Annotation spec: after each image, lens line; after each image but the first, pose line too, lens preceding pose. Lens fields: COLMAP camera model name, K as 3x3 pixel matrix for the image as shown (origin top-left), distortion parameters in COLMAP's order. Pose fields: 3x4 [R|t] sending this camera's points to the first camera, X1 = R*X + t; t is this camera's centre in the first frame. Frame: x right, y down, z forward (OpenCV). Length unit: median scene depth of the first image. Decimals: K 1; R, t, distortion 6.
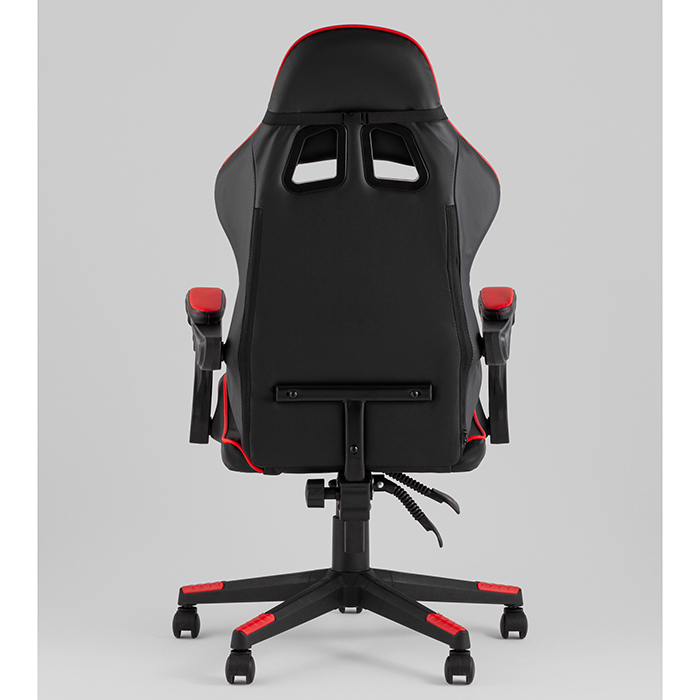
lens RADIAL K [[3975.1, 0, 350.0], [0, 3975.1, 350.0], [0, 0, 1]] dist [0.505863, 3.618619]
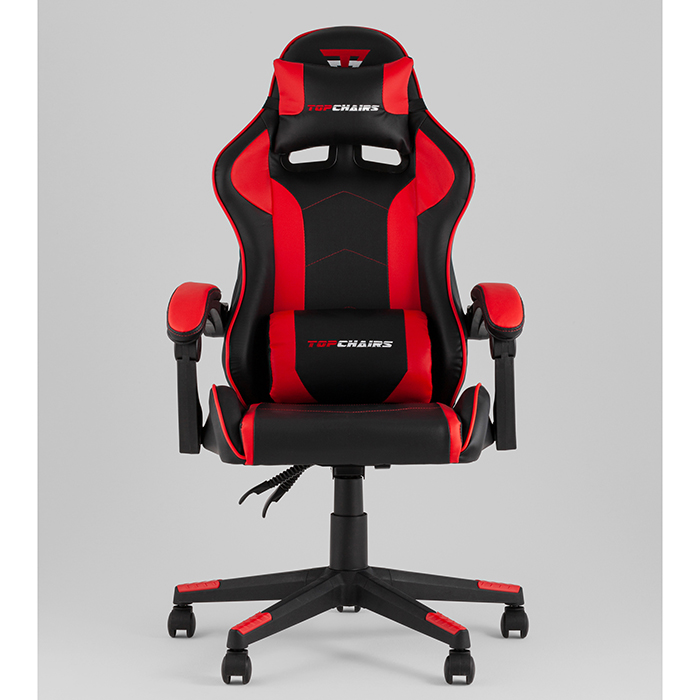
lens RADIAL K [[3470.4, 0, 350.0], [0, 3470.4, 350.0], [0, 0, 1]] dist [-0.277570, -5.650580]
pose [[0.999992, -0.002614, 0.002952, -0.001828], [0.002579, 0.999929, 0.011626, -0.008645], [-0.002982, -0.011619, 0.999928, 0.143894]]
